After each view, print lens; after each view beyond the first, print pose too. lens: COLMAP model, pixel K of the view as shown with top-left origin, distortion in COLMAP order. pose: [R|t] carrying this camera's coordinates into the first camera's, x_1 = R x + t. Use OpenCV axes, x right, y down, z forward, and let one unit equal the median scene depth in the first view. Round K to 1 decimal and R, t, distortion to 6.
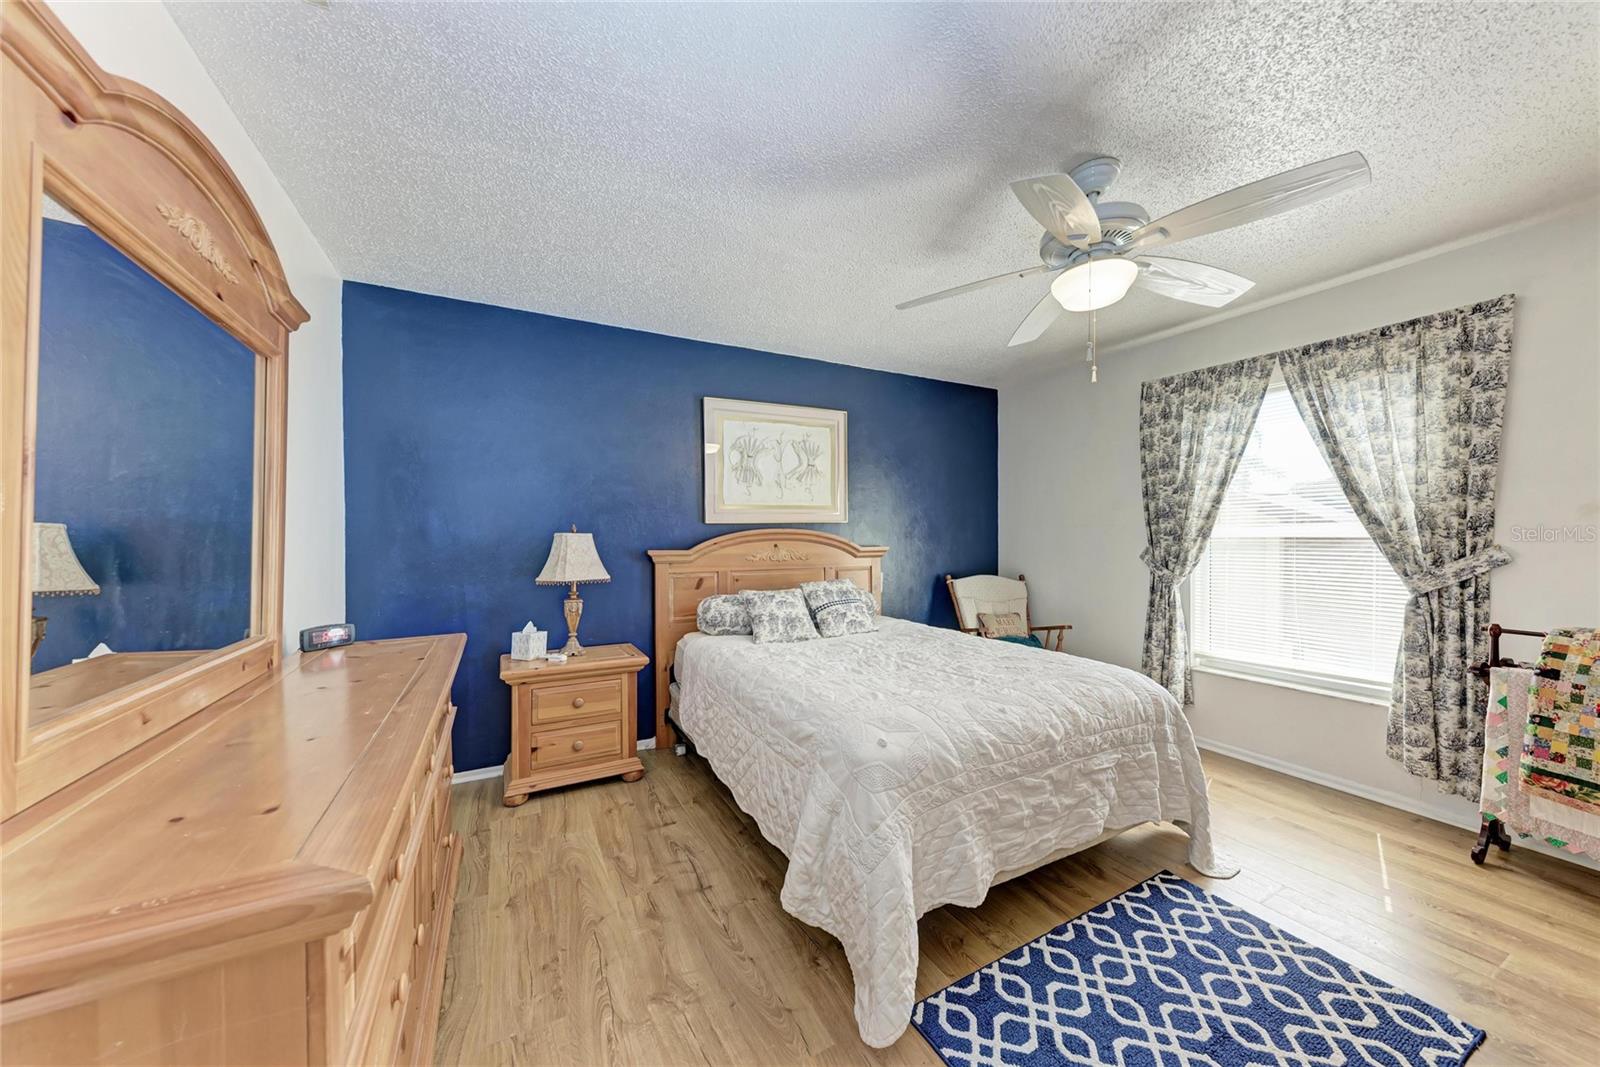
lens RADIAL K [[557.4, 0, 801.1], [0, 557.4, 532.9], [0, 0, 1]] dist [0.010118, -0.001818]
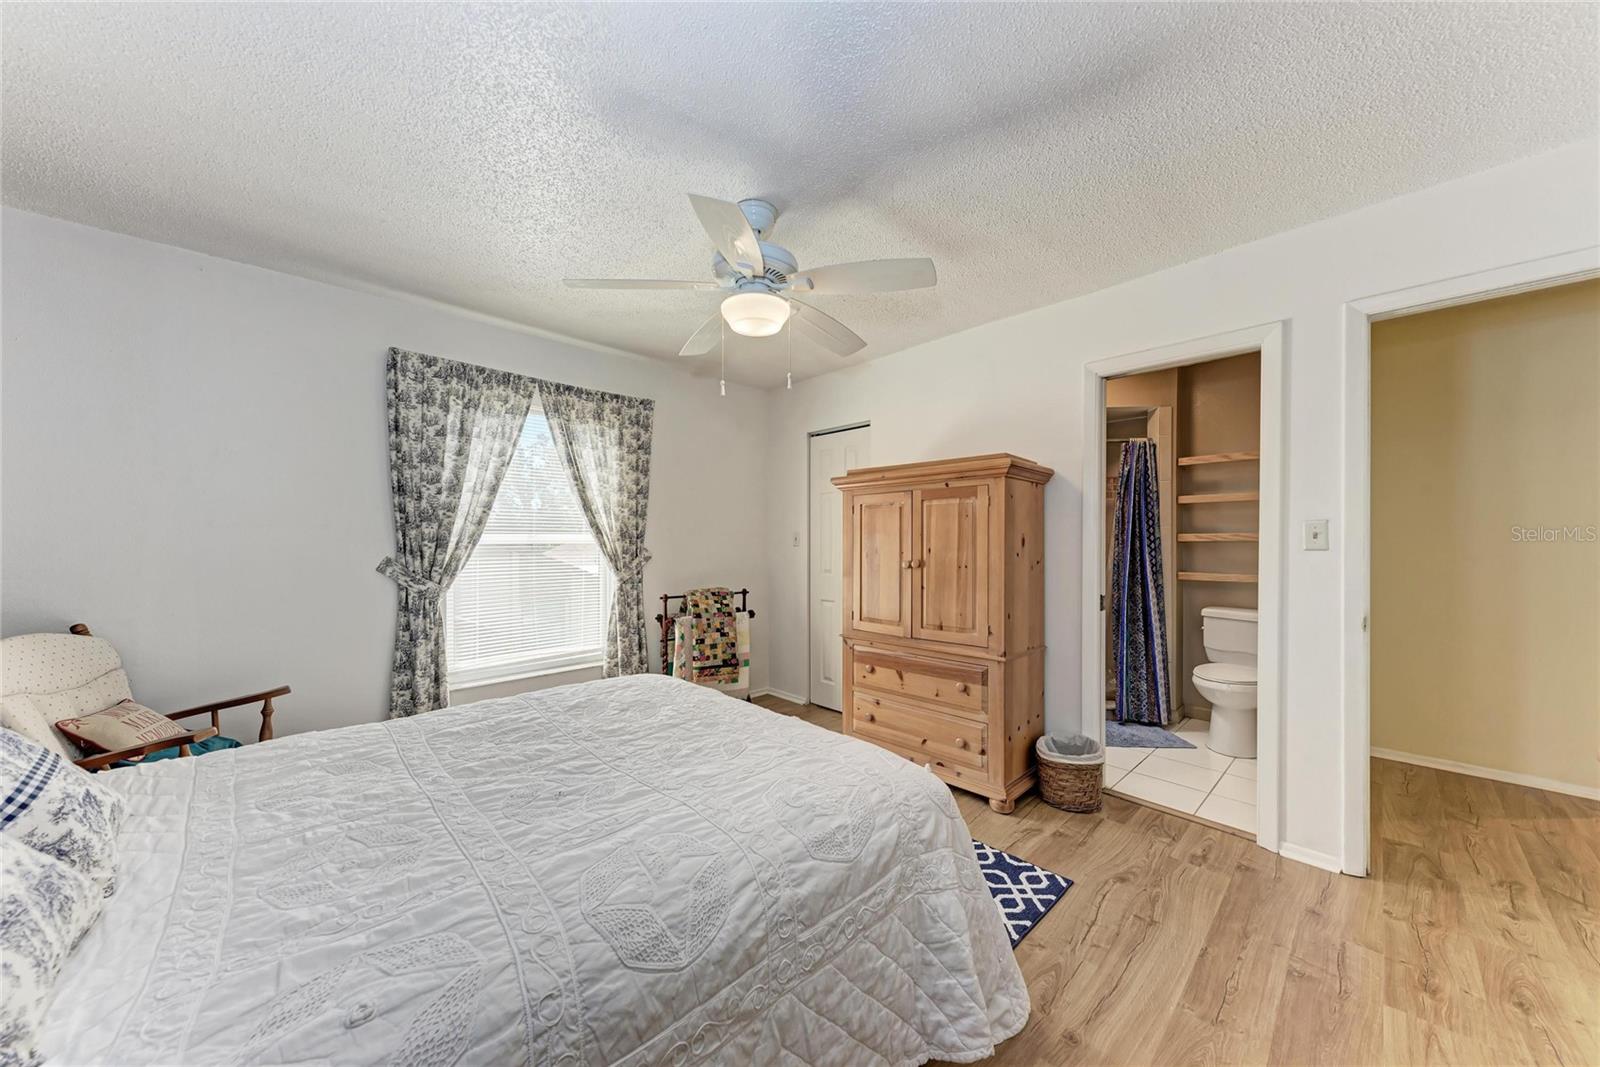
lens RADIAL K [[557.4, 0, 809.8], [0, 557.4, 538.2], [0, 0, 1]] dist [0.010118, -0.001818]
pose [[-0.293891, 0.006780, 0.955815, -0.352846], [-0.004805, 0.999952, -0.008570, 0.003442], [-0.955827, -0.007112, -0.293845, 0.752596]]
